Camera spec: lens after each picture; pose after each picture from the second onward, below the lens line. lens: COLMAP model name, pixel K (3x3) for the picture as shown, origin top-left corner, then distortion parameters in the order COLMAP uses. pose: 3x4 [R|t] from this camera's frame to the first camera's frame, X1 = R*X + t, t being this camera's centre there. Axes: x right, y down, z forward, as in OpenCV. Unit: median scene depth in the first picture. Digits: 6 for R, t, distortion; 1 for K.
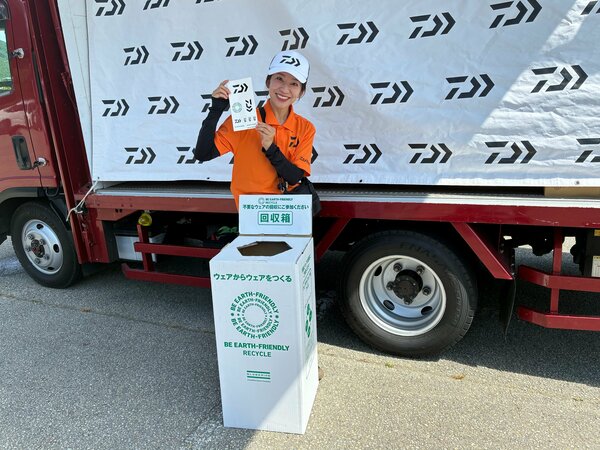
lens RADIAL K [[503.2, 0, 301.5], [0, 503.2, 222.6], [0, 0, 1]] dist [-0.004032, 0.003865]
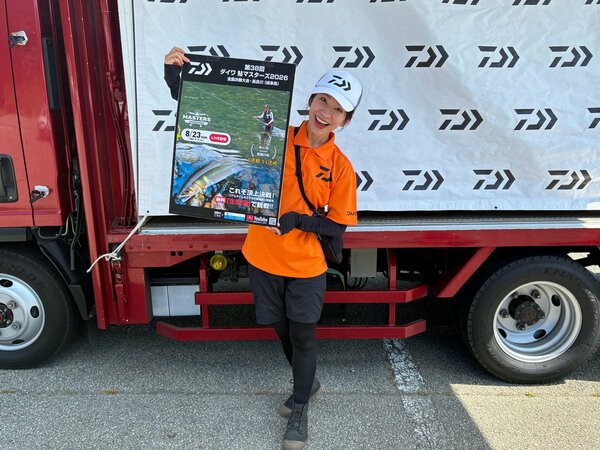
lens RADIAL K [[509.5, 0, 300.0], [0, 509.5, 225.0], [0, 0, 1]] dist [-0.003096, -0.001041]
pose [[0.911603, -0.034757, 0.409600, -0.621024], [0.055995, 0.997631, -0.039968, -0.031062], [-0.407240, 0.059370, 0.911389, 0.258263]]
